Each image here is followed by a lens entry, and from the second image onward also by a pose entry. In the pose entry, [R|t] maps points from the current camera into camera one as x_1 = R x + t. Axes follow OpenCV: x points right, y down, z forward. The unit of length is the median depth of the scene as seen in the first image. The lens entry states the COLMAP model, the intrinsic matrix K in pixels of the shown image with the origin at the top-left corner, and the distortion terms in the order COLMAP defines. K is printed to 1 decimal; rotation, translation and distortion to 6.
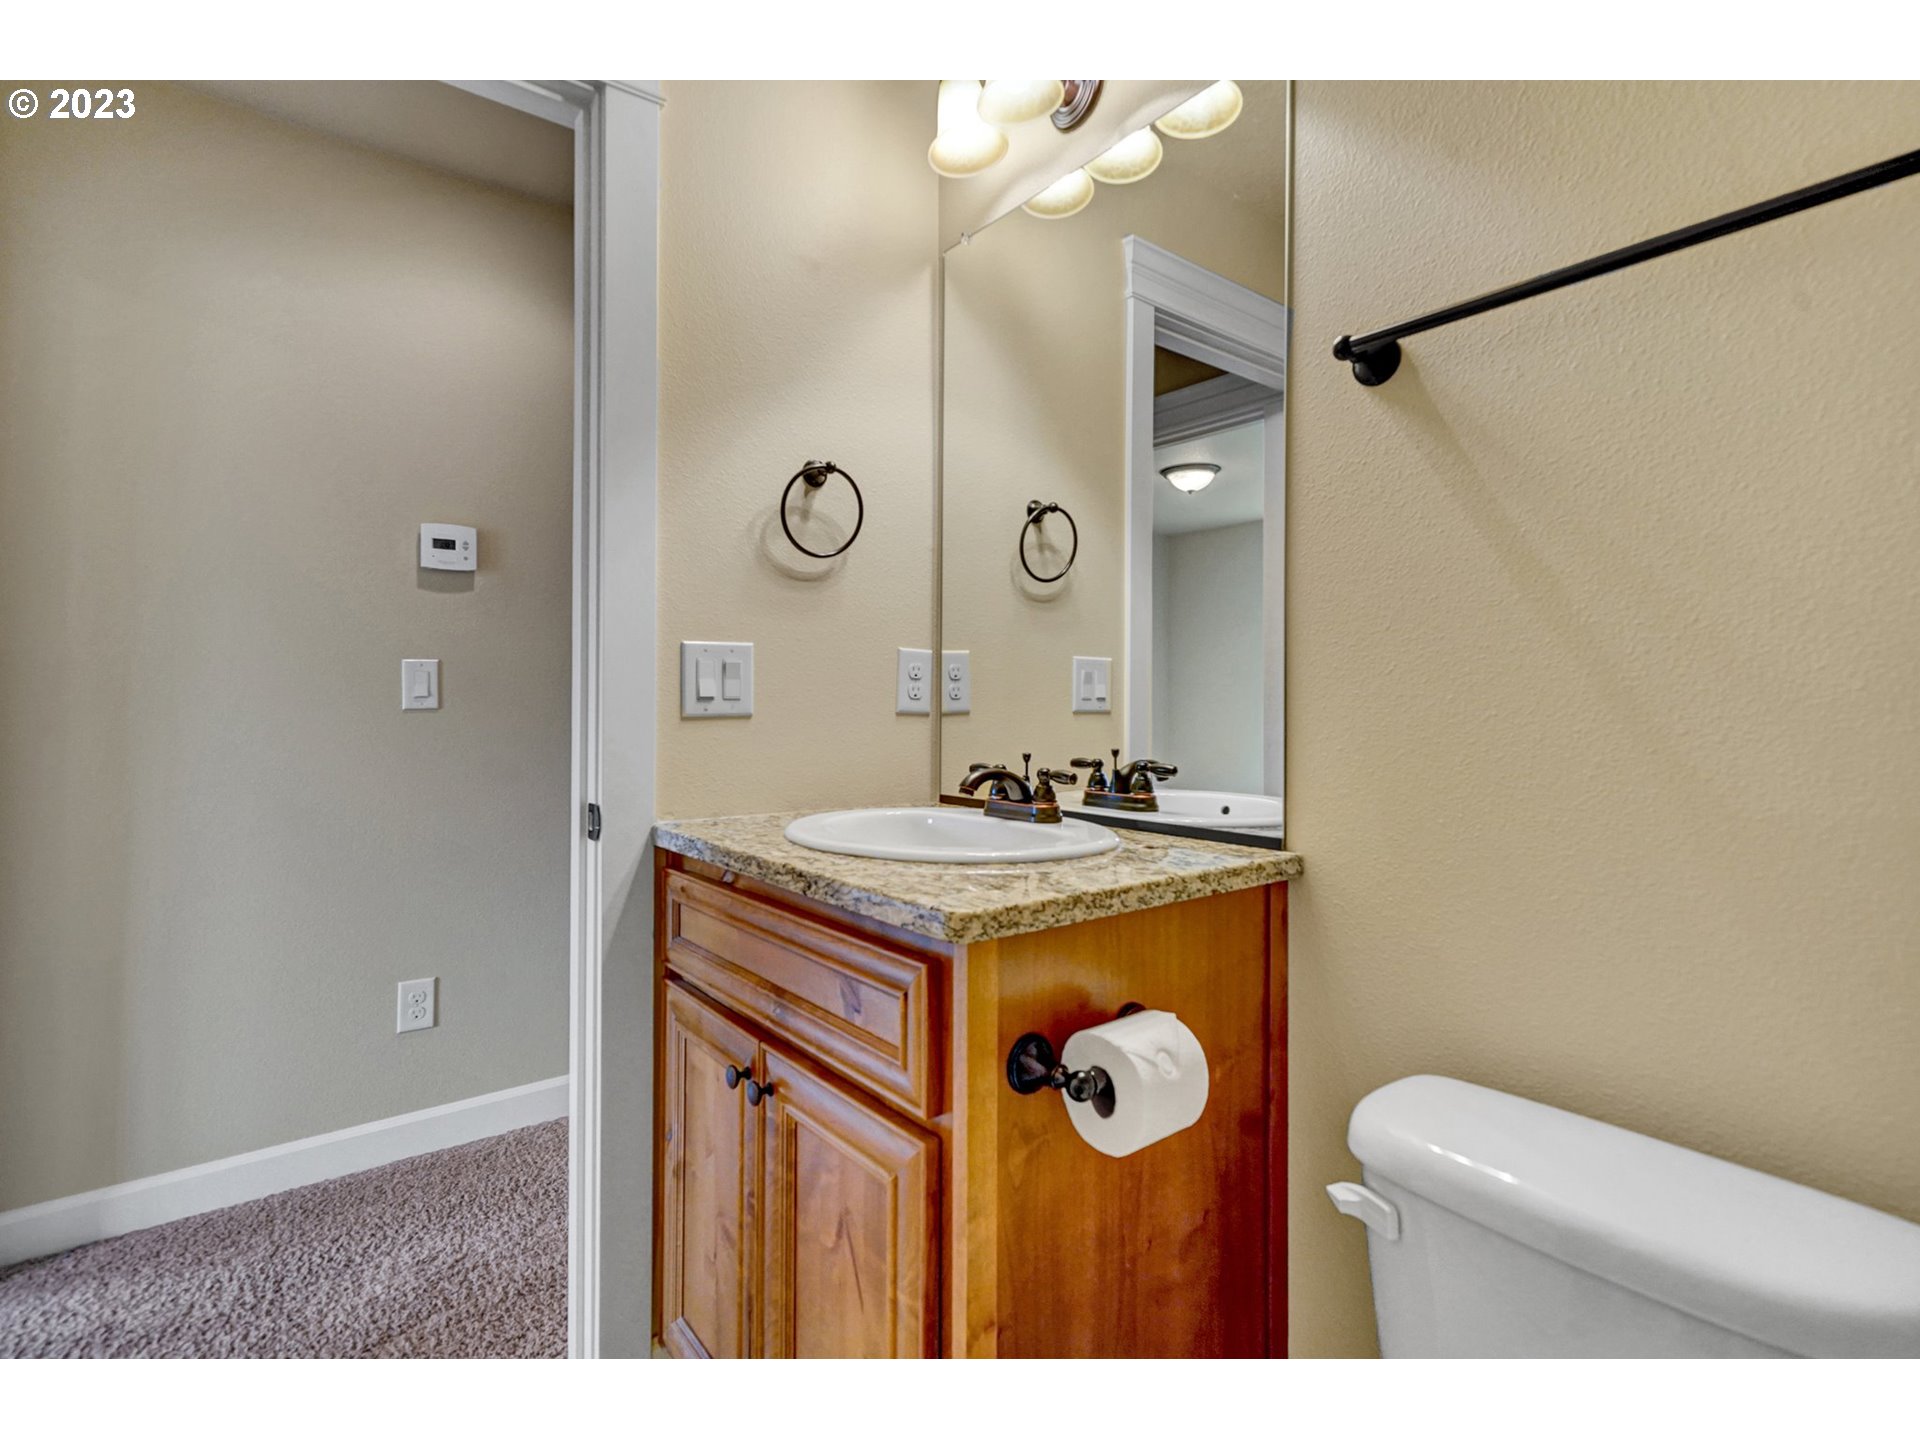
lens RADIAL K [[925.6, 0, 963.9], [0, 925.6, 713.4], [0, 0, 1]] dist [-0.003829, -0.000496]
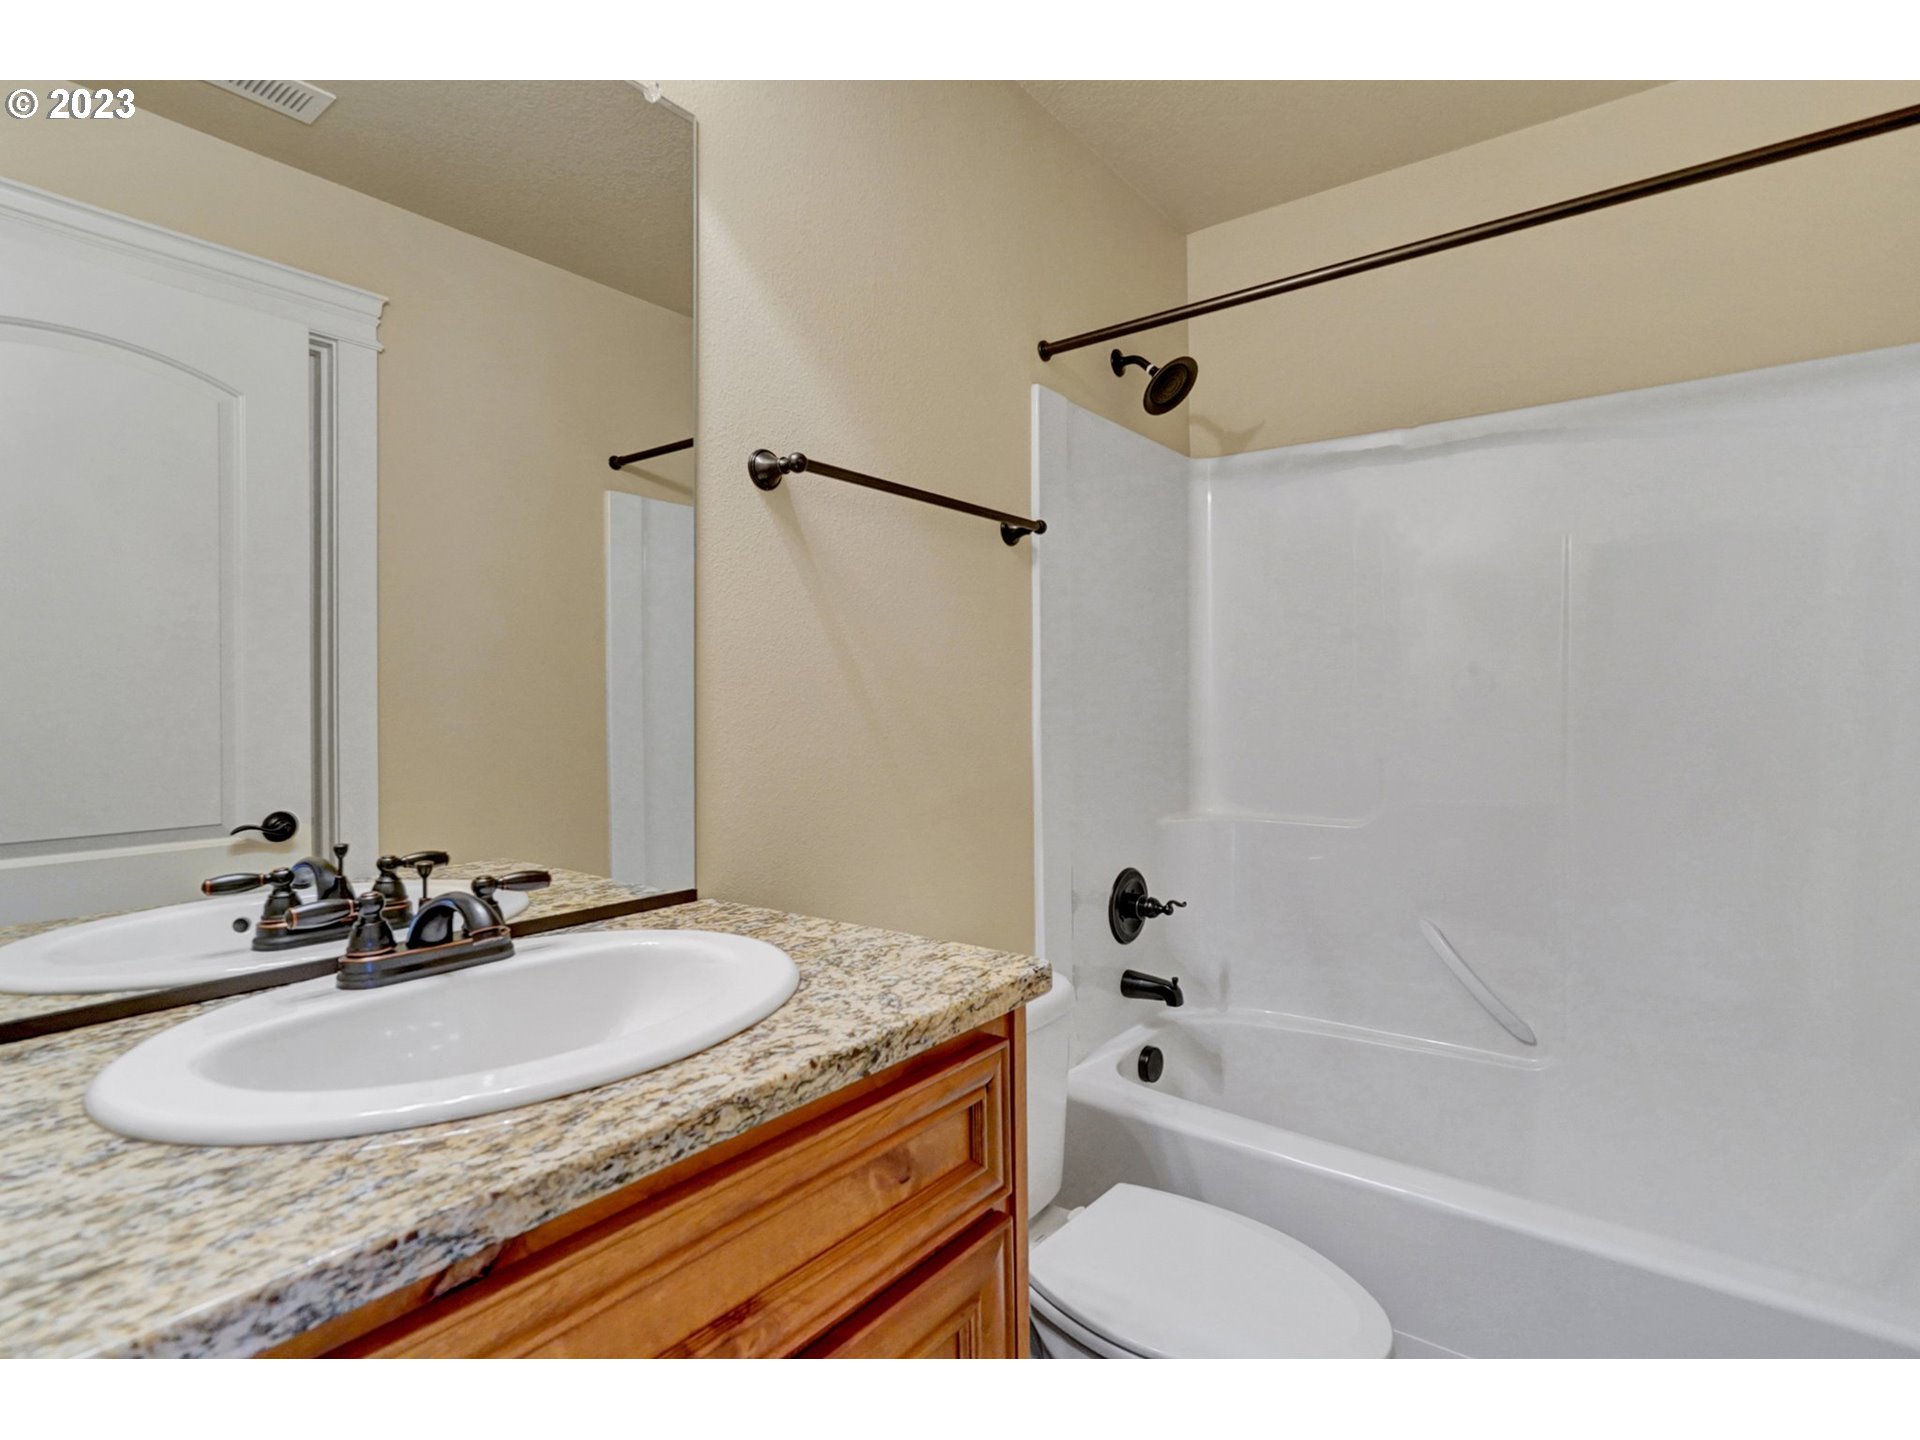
lens RADIAL K [[925.6, 0, 963.8], [0, 925.6, 721.5], [0, 0, 1]] dist [-0.003829, -0.000496]
pose [[-0.241341, -0.008665, 0.970402, -0.883580], [0.014727, 0.999812, 0.012591, -0.076618], [-0.970329, 0.017330, -0.241168, 1.132377]]
